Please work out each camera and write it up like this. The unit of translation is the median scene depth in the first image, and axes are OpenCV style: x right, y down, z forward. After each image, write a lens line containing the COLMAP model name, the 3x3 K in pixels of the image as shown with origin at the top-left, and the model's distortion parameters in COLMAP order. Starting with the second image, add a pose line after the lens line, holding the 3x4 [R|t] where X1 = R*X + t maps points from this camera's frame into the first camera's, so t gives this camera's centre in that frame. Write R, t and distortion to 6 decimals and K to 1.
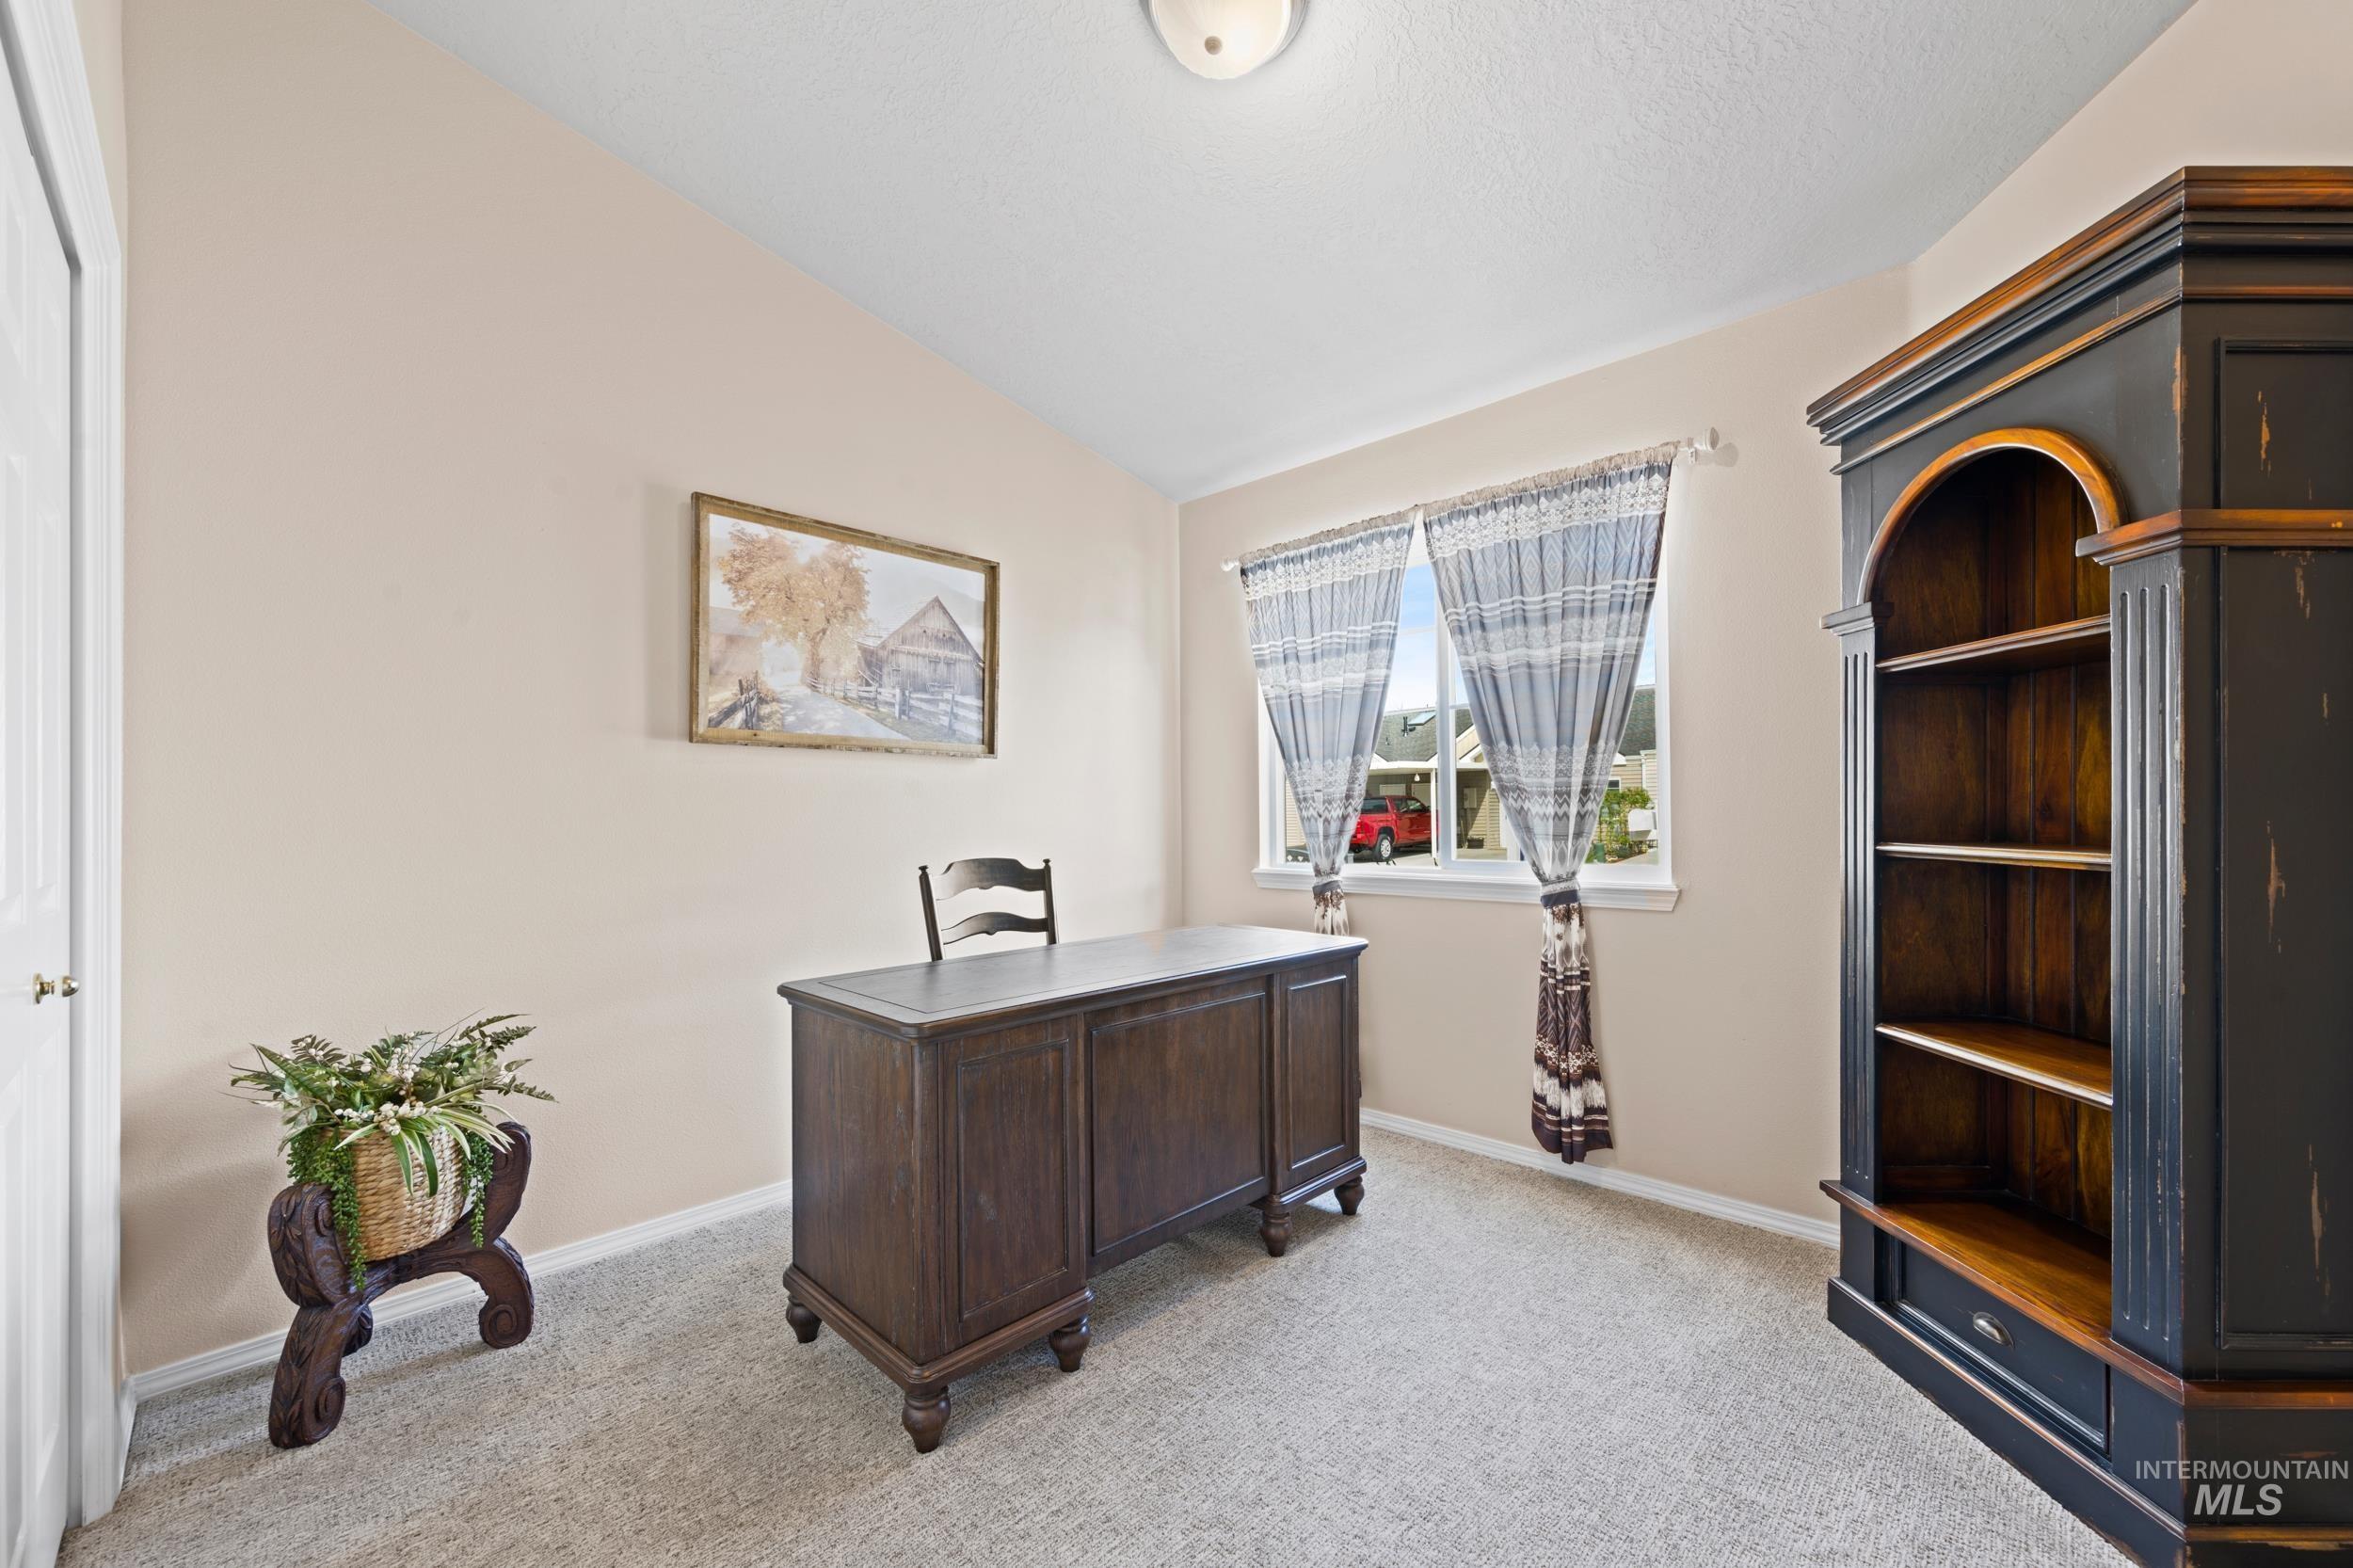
lens RADIAL K [[922.0, 0, 1178.5], [0, 922.0, 805.5], [0, 0, 1]] dist [-0.002262, -0.000328]
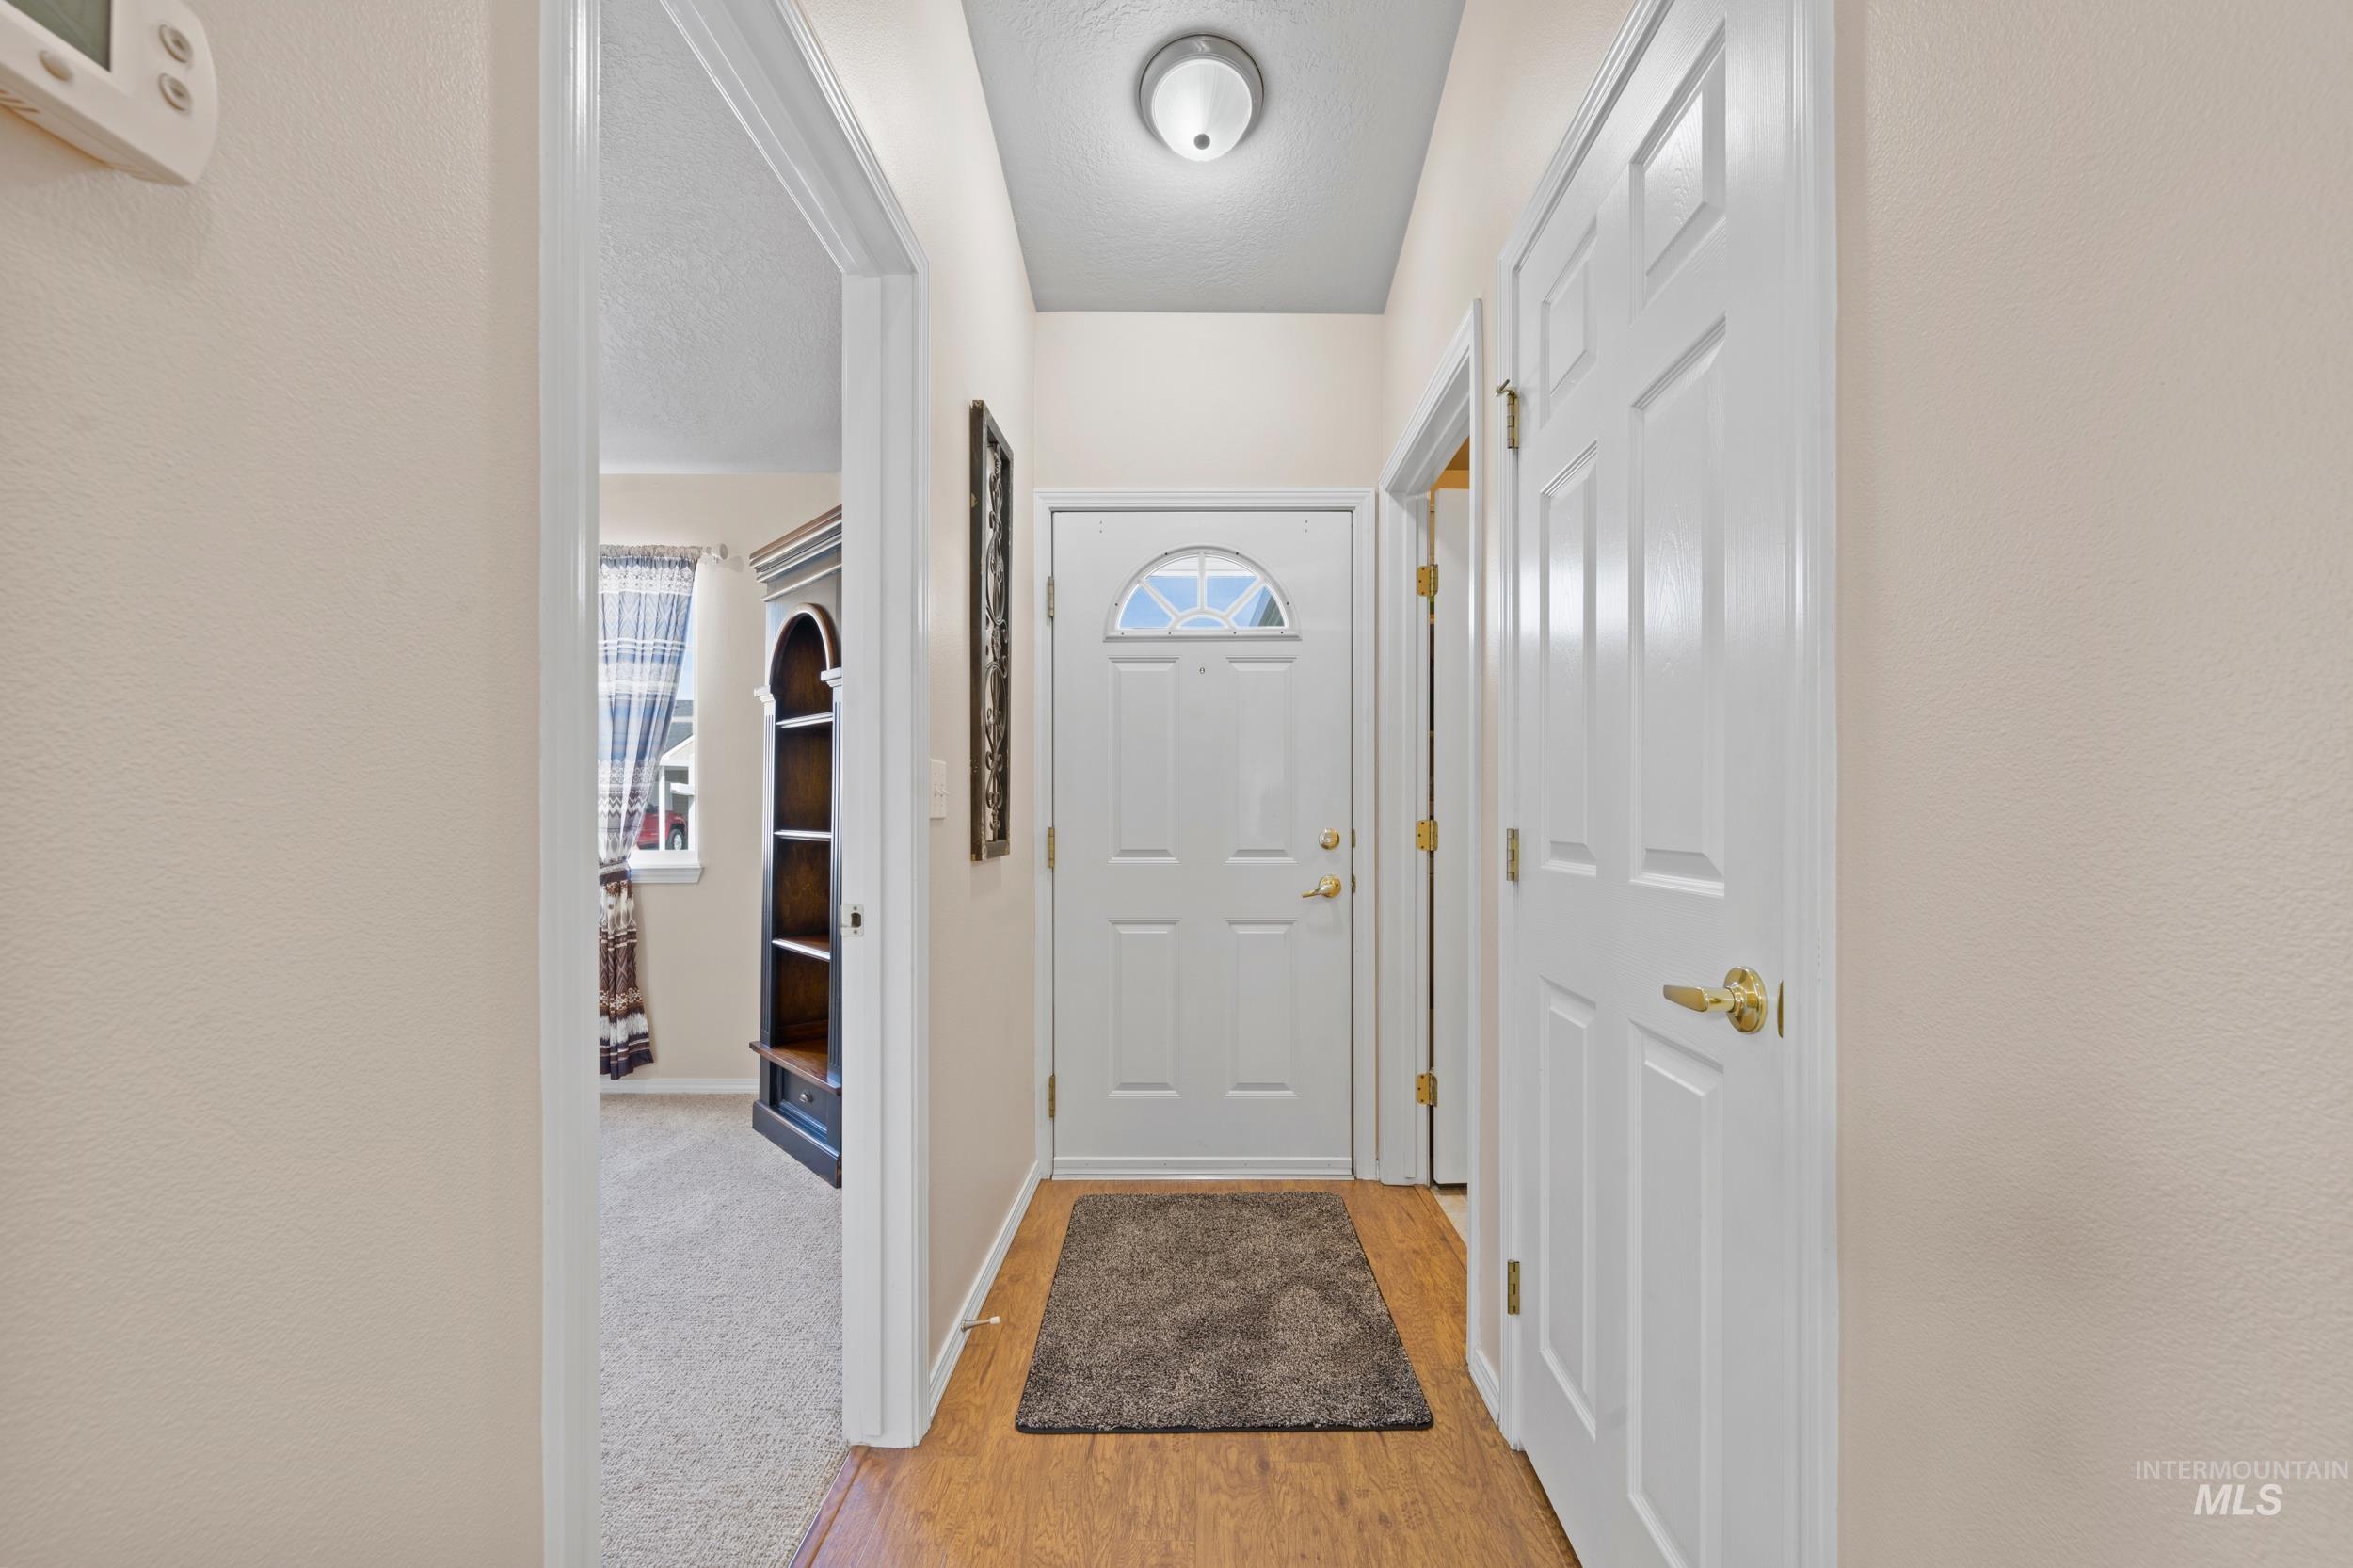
lens RADIAL K [[946.7, 0, 1179.9], [0, 946.7, 809.7], [0, 0, 1]] dist [-0.001375, -0.000129]
pose [[0.731738, 0.008883, 0.681528, 0.091401], [-0.011544, 0.999933, -0.000639, -0.002573], [-0.681489, -0.007400, 0.731791, -0.522904]]
